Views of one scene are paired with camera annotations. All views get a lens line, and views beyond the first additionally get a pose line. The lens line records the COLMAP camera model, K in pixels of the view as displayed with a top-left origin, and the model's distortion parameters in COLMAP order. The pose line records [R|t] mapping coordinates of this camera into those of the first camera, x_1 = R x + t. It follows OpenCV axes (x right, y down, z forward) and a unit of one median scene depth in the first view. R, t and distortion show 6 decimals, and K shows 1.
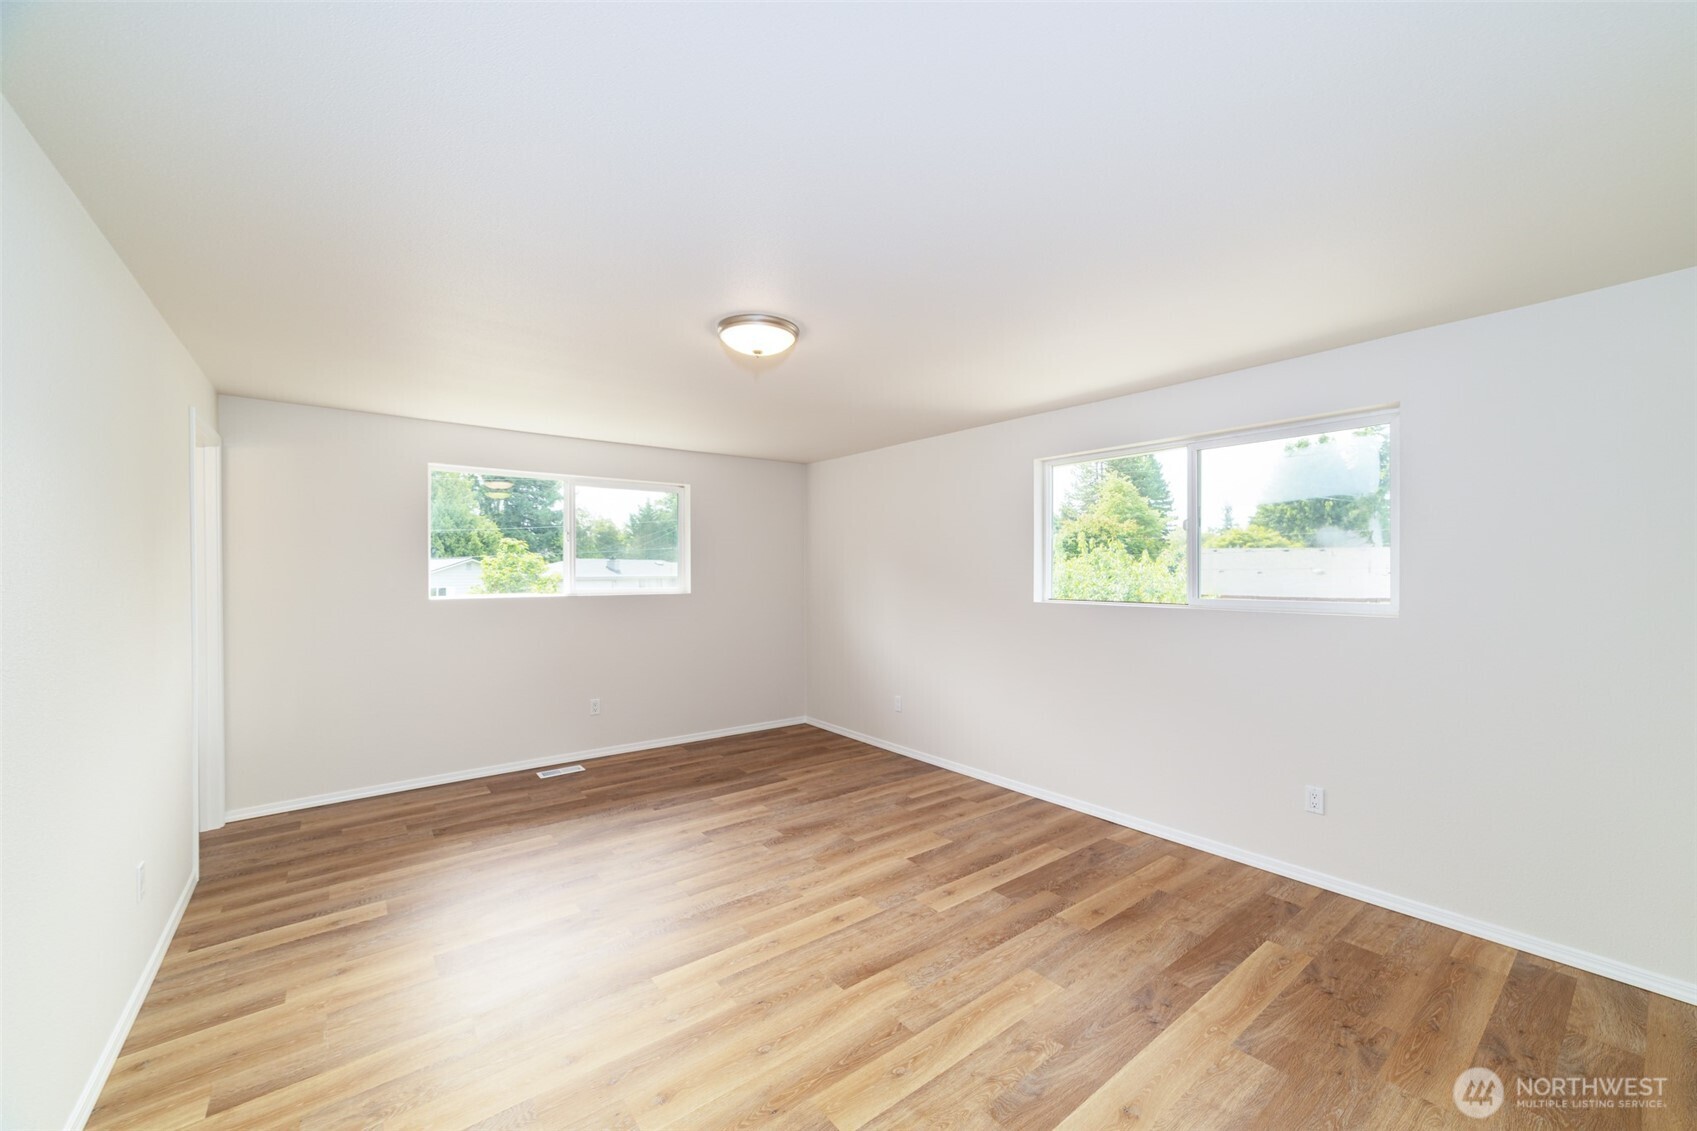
lens RADIAL K [[661.3, 0, 865.2], [0, 661.3, 568.7], [0, 0, 1]] dist [-0.010207, 0.011920]
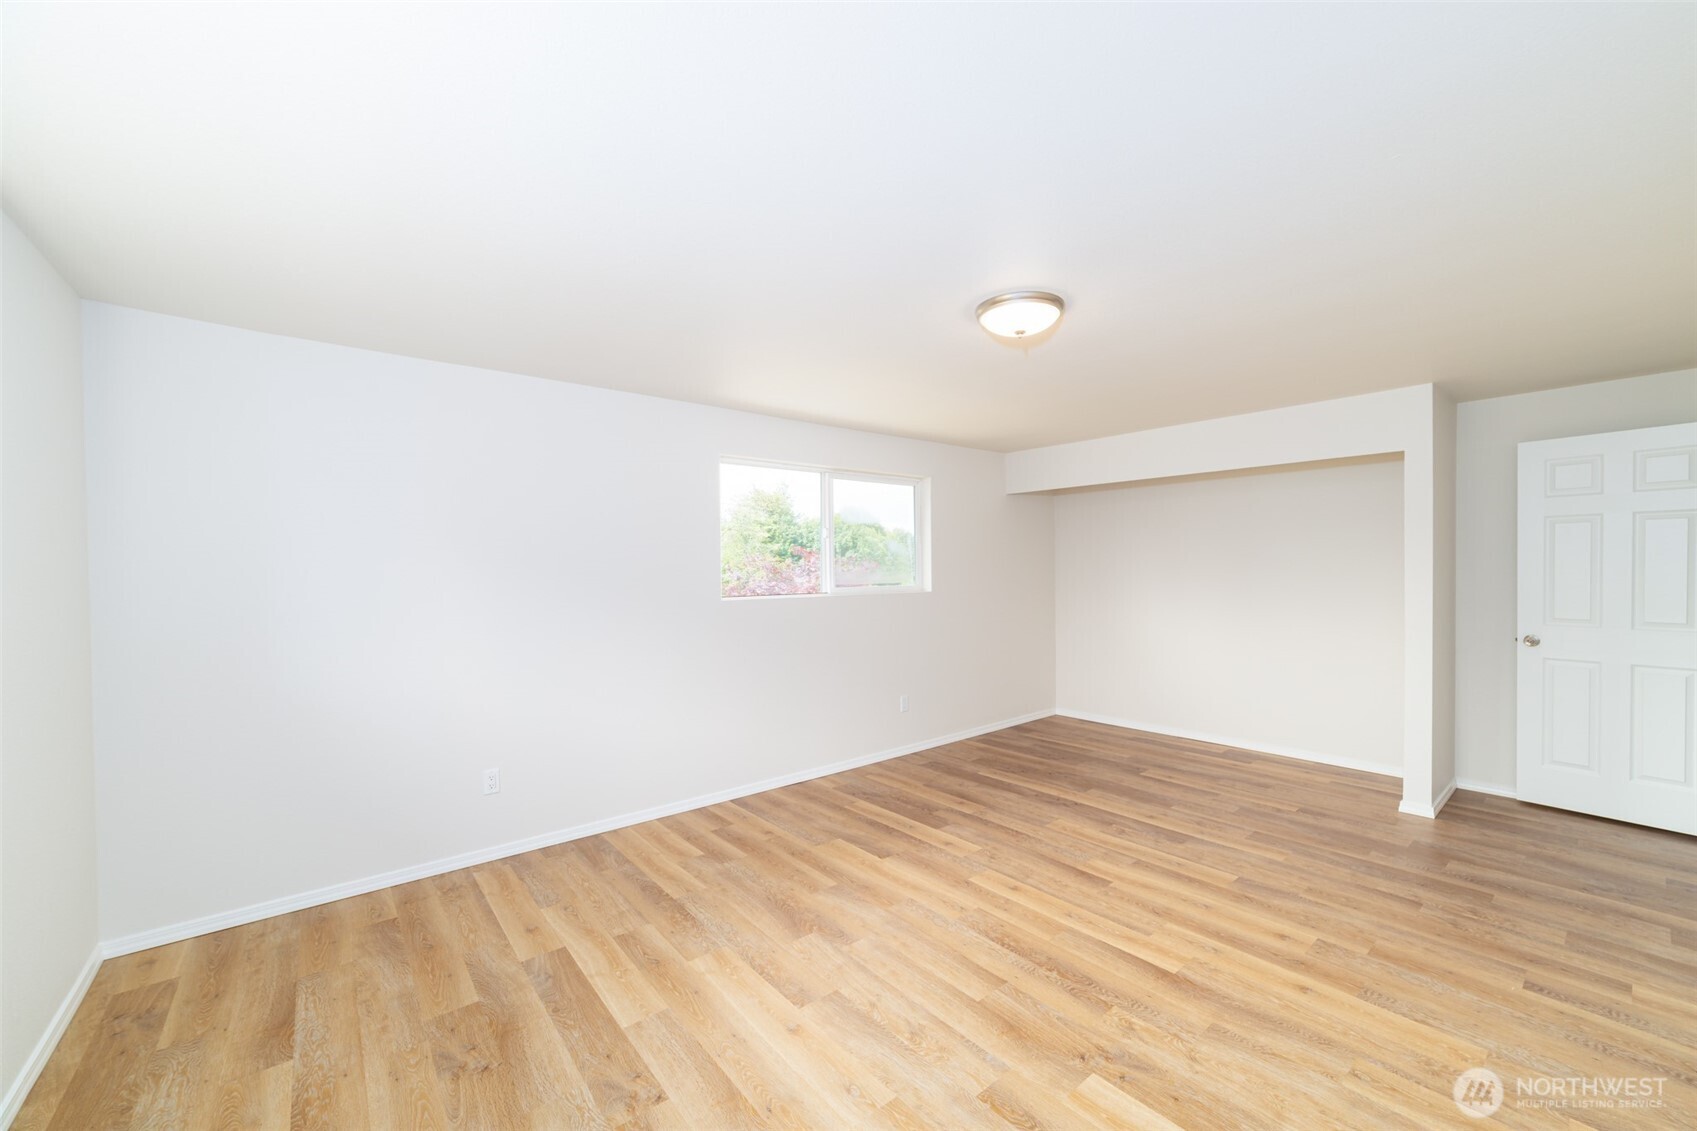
lens RADIAL K [[661.3, 0, 865.2], [0, 661.3, 568.7], [0, 0, 1]] dist [-0.010207, 0.011920]
pose [[-0.015563, -0.000076, 0.999879, -0.846190], [0.003853, 0.999993, 0.000136, 0.005638], [-0.999871, 0.003855, -0.015562, 0.953800]]
